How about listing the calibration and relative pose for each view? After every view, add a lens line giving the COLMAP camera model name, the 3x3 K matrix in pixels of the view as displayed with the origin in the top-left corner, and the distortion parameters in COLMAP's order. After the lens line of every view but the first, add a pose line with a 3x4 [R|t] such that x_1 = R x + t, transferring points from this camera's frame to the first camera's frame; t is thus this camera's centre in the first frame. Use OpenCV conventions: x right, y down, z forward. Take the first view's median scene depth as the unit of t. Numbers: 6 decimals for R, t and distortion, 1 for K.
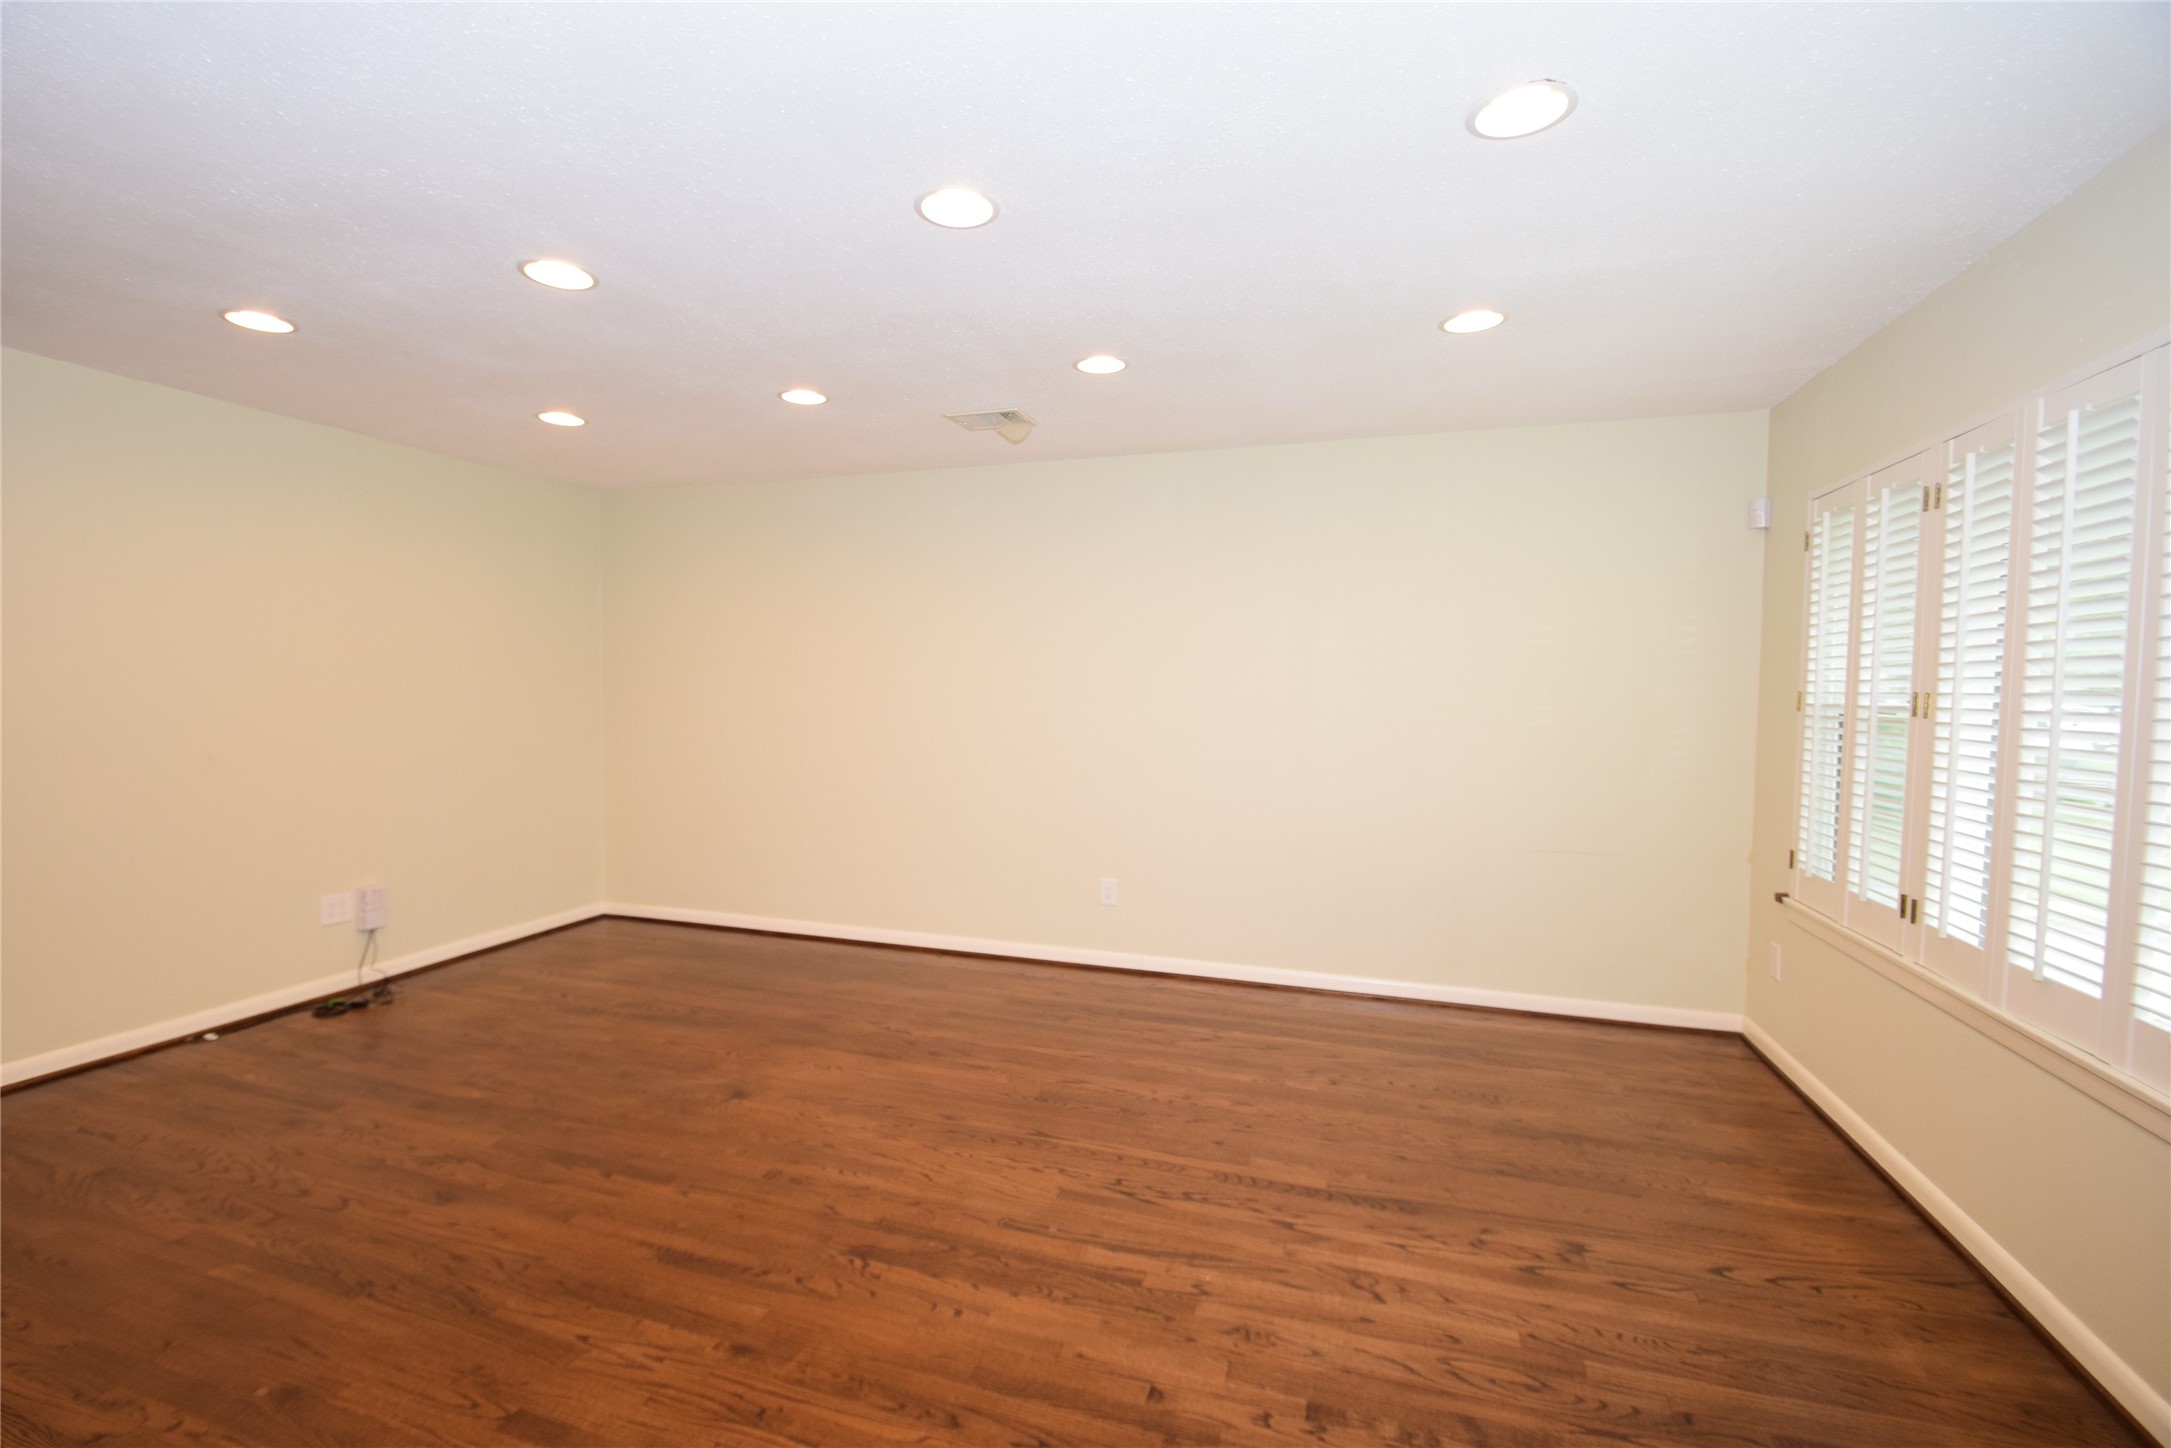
lens RADIAL K [[960.2, 0, 1057.8], [0, 960.2, 732.9], [0, 0, 1]] dist [0.017442, -0.019176]
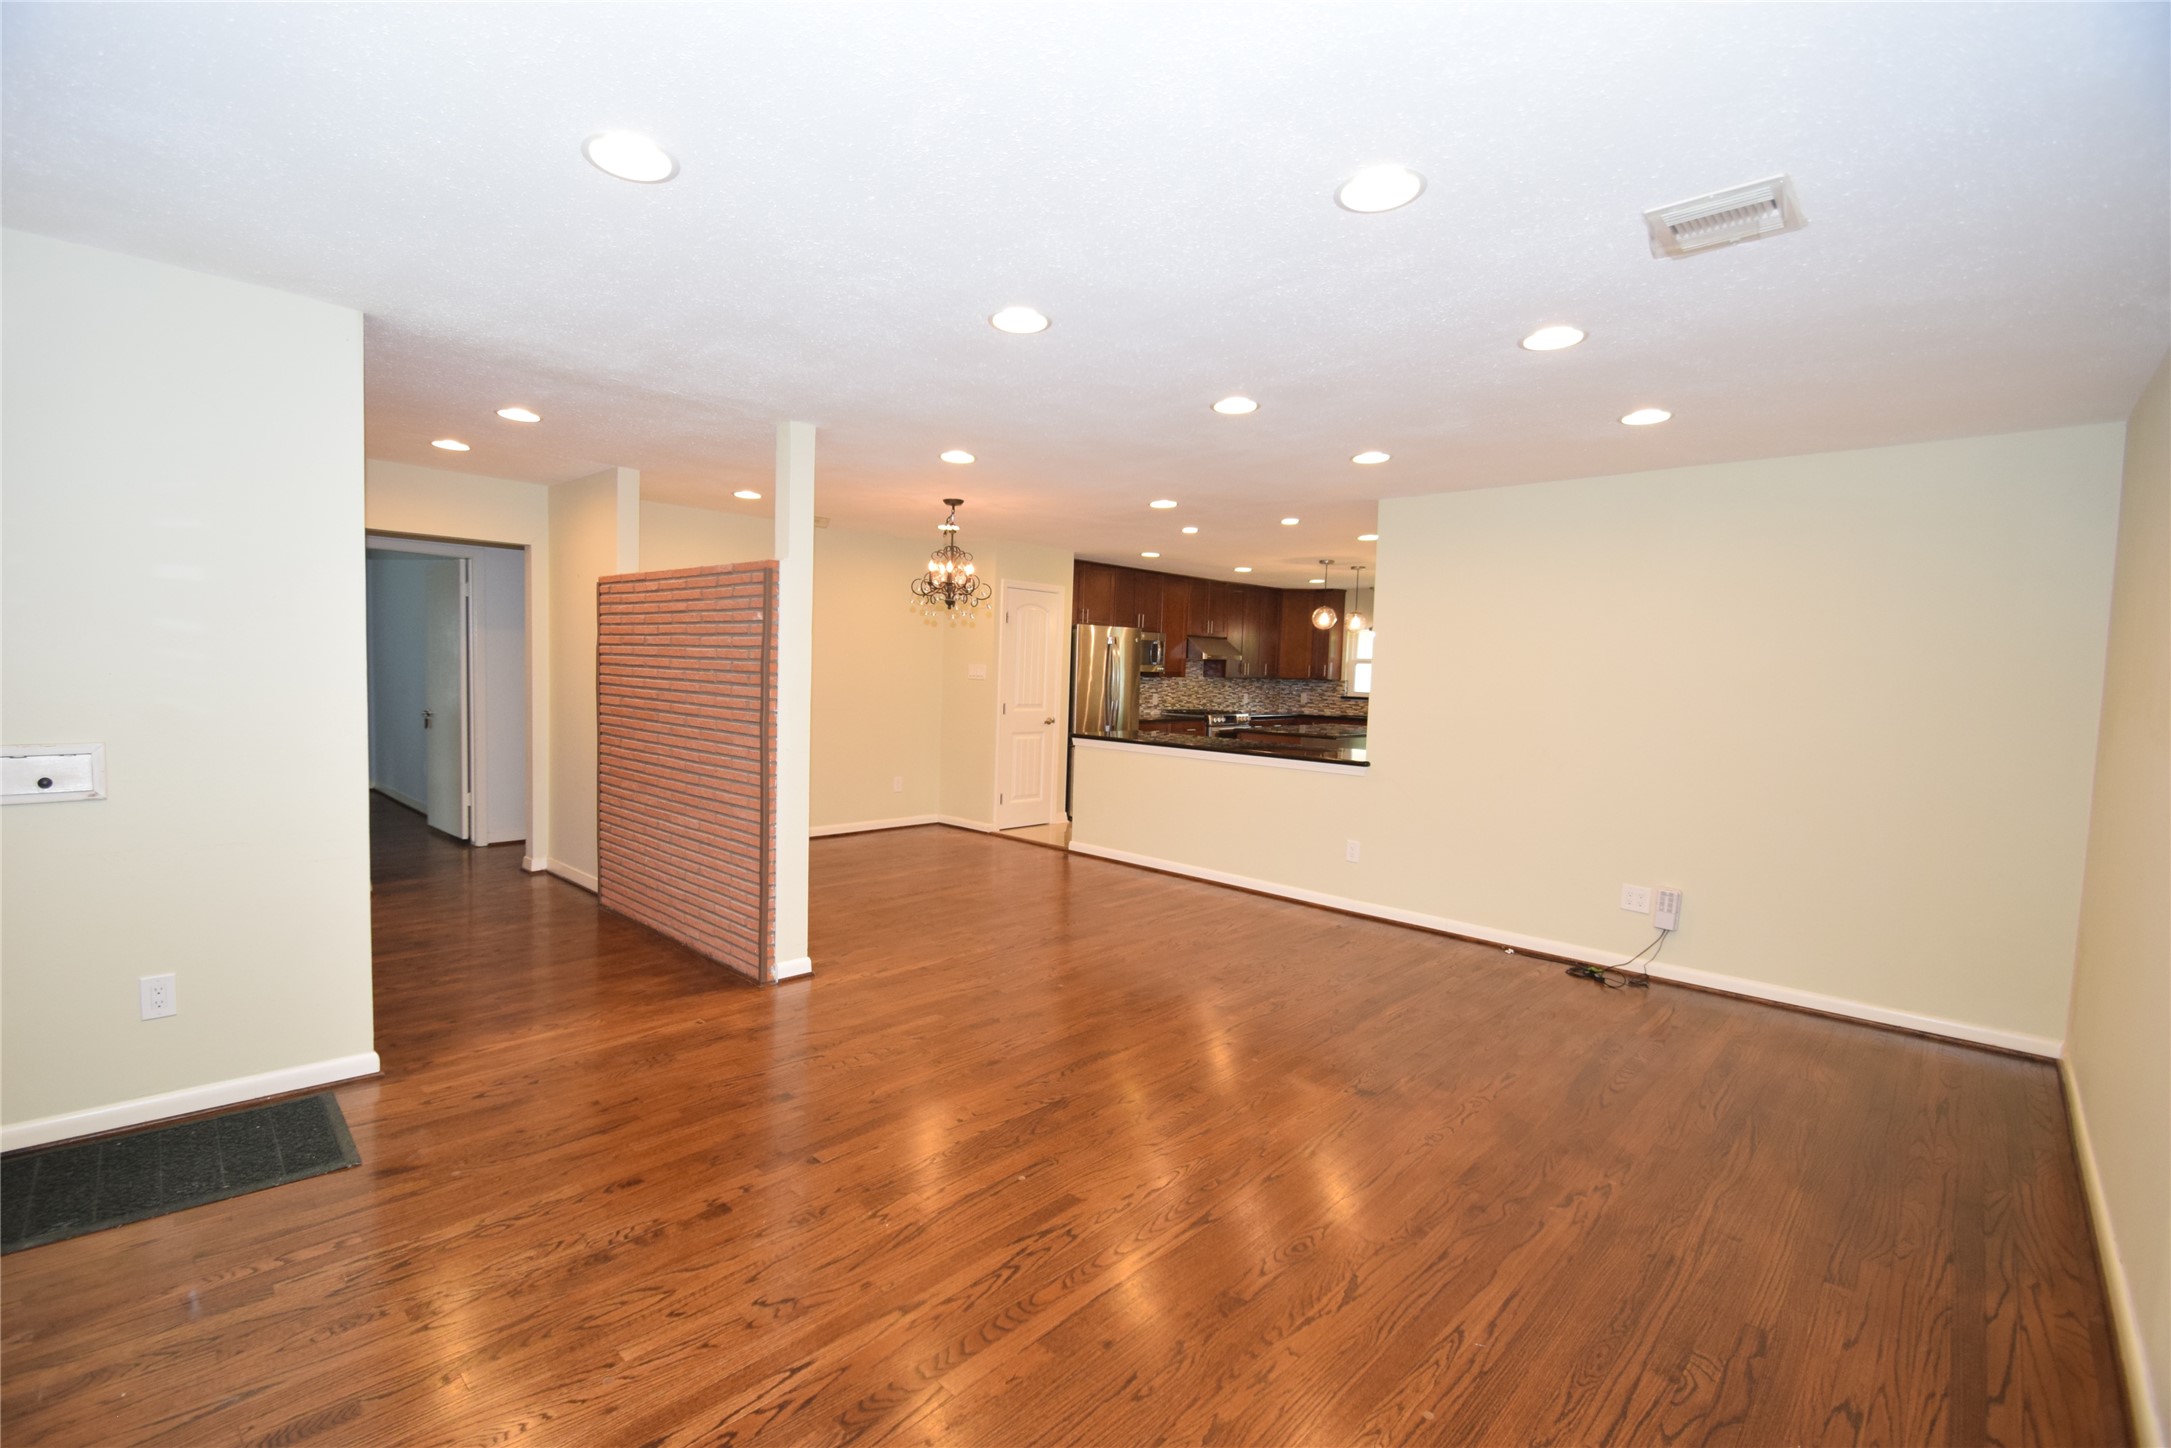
lens RADIAL K [[960.2, 0, 1057.8], [0, 960.2, 732.9], [0, 0, 1]] dist [0.017442, -0.019176]
pose [[-0.433714, 0.036127, -0.900326, 0.945595], [-0.079367, 0.993781, 0.078110, -0.077945], [0.897548, 0.105334, -0.428149, 1.451904]]
